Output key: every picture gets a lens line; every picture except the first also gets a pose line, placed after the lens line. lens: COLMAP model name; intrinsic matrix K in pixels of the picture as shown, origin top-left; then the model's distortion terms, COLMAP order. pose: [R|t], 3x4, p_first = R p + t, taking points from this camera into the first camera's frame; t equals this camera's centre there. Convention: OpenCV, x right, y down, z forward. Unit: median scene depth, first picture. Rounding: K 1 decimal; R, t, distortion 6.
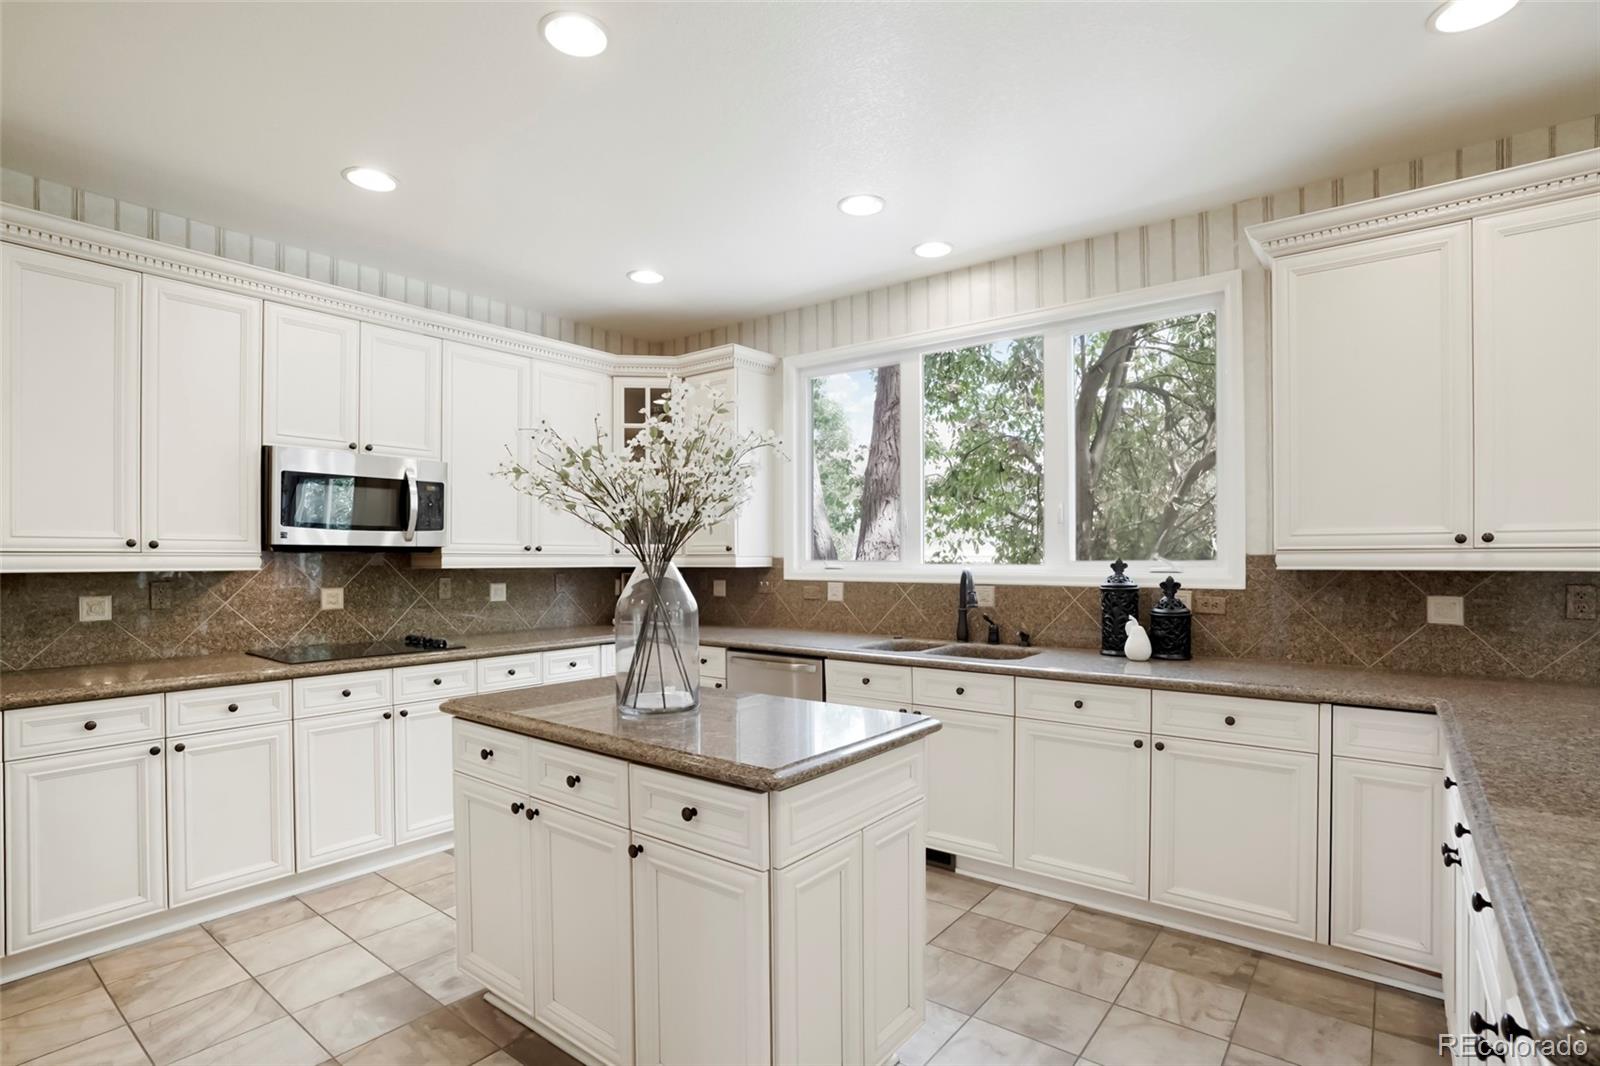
lens RADIAL K [[788.8, 0, 793.2], [0, 788.8, 549.6], [0, 0, 1]] dist [-0.038742, 0.010789]
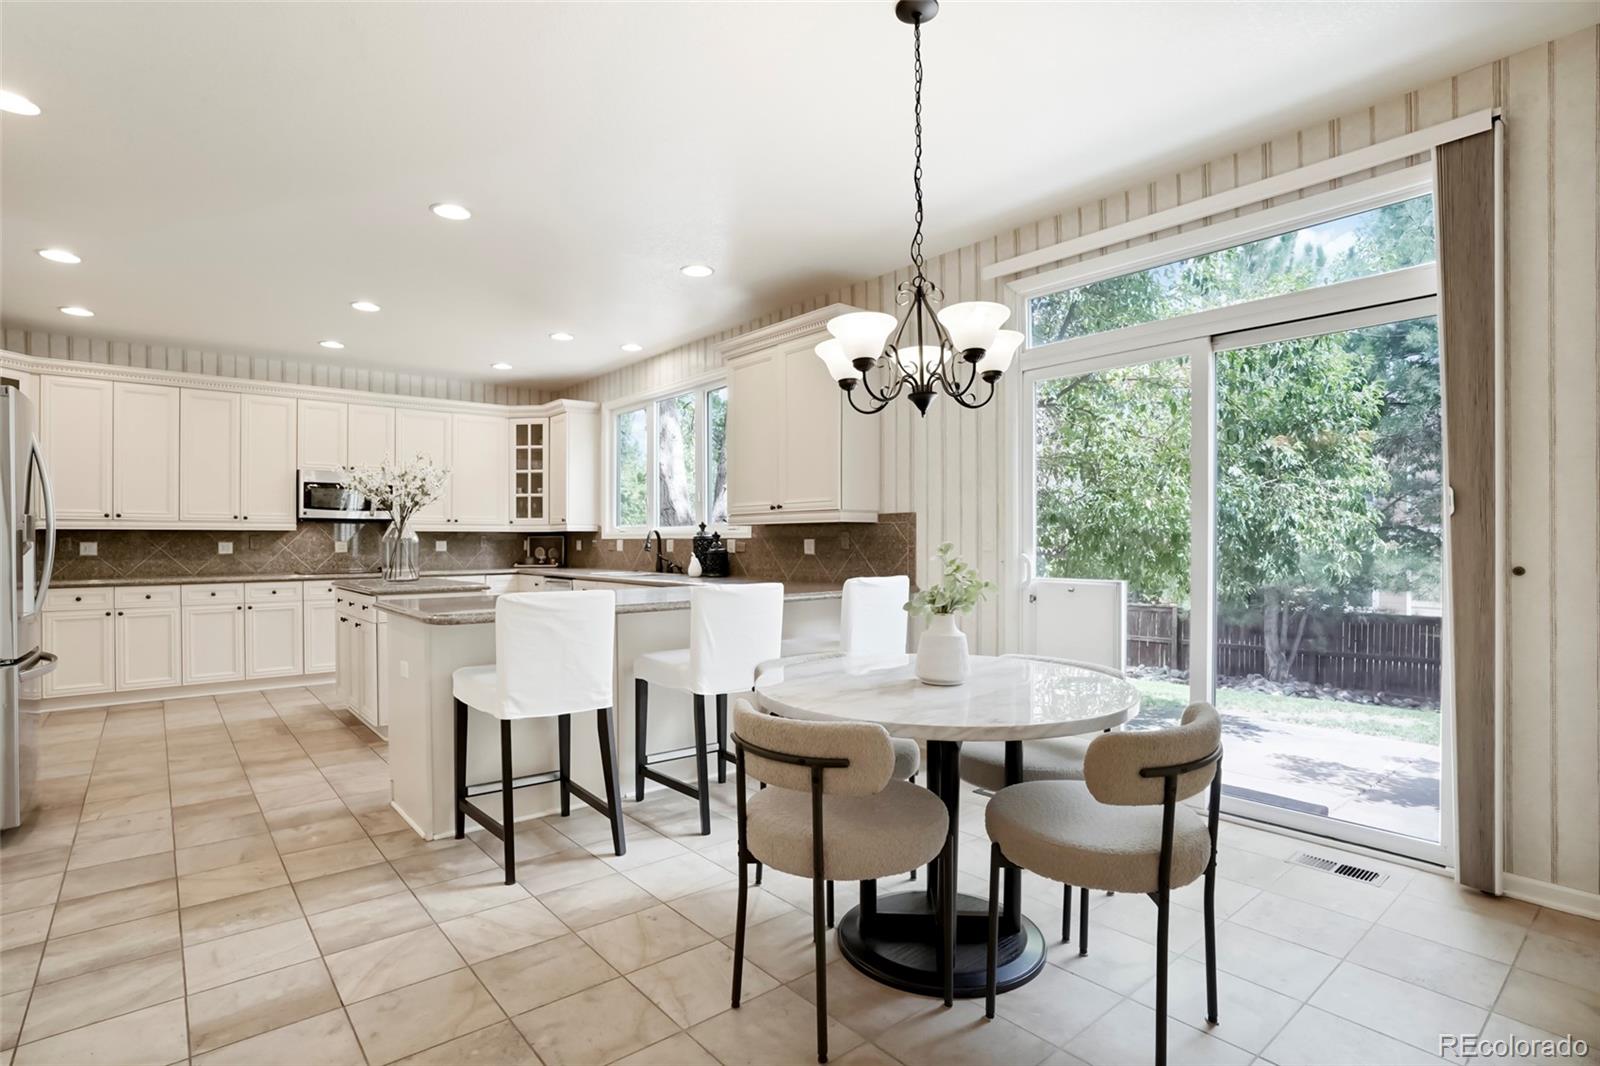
lens RADIAL K [[788.8, 0, 795.3], [0, 788.8, 533.4], [0, 0, 1]] dist [-0.038742, 0.010789]
pose [[0.978259, -0.004590, -0.207338, 0.814021], [0.005011, 0.999986, 0.001504, 0.029554], [0.207328, -0.002510, 0.978268, -0.584457]]
